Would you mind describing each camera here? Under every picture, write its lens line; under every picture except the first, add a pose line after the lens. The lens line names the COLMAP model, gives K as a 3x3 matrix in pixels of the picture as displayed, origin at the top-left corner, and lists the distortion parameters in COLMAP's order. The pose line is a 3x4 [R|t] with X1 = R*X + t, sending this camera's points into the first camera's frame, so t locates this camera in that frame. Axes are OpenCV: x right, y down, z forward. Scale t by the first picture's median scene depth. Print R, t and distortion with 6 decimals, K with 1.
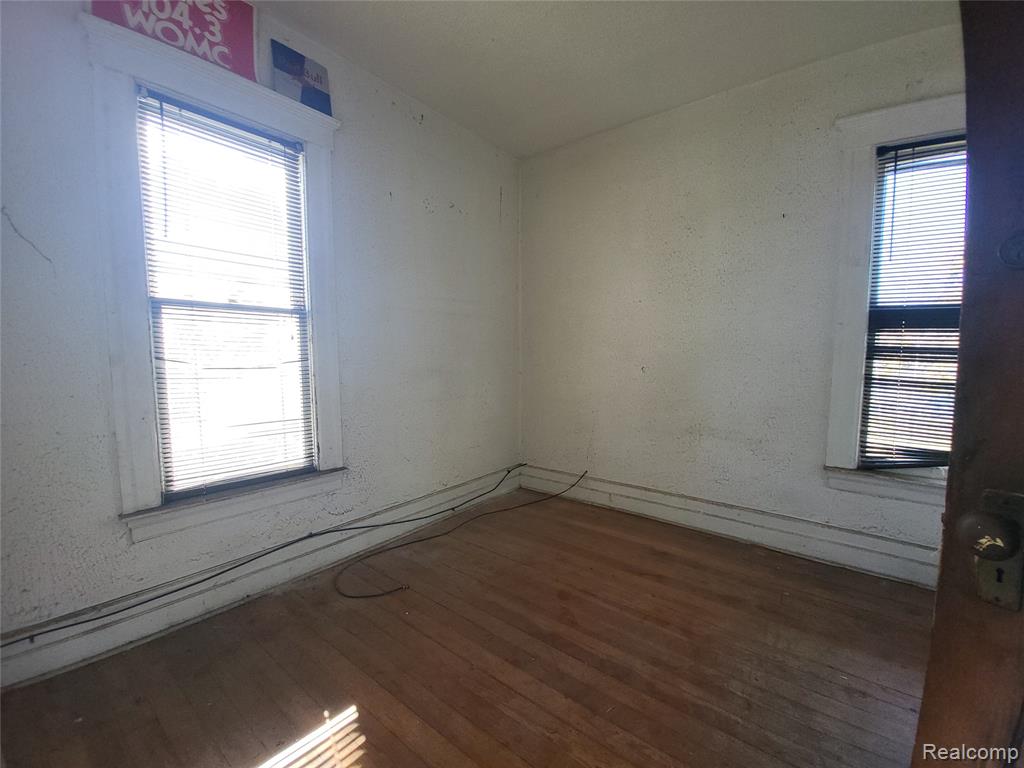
lens RADIAL K [[403.9, 0, 516.4], [0, 403.9, 395.2], [0, 0, 1]] dist [-0.013639, -0.005774]
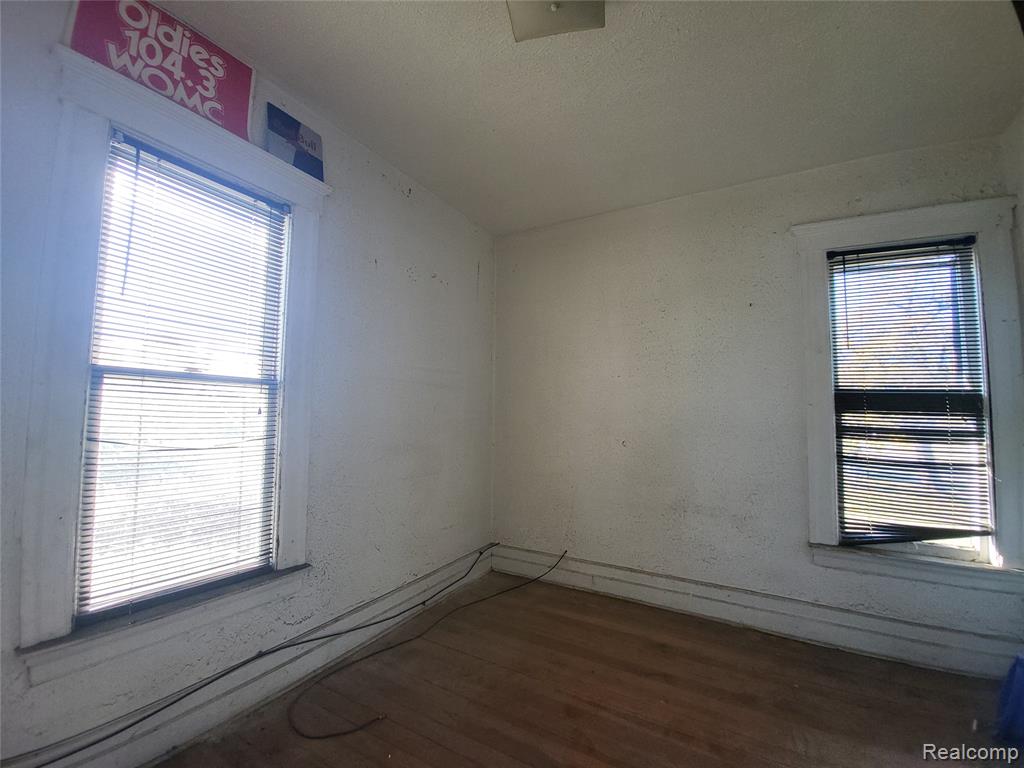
lens RADIAL K [[403.9, 0, 513.7], [0, 403.9, 393.3], [0, 0, 1]] dist [-0.013639, -0.005774]
pose [[0.989011, 0.021193, 0.146315, -0.140209], [0.001209, 0.988480, -0.151345, -0.050283], [-0.147837, 0.149859, 0.977592, 0.066663]]
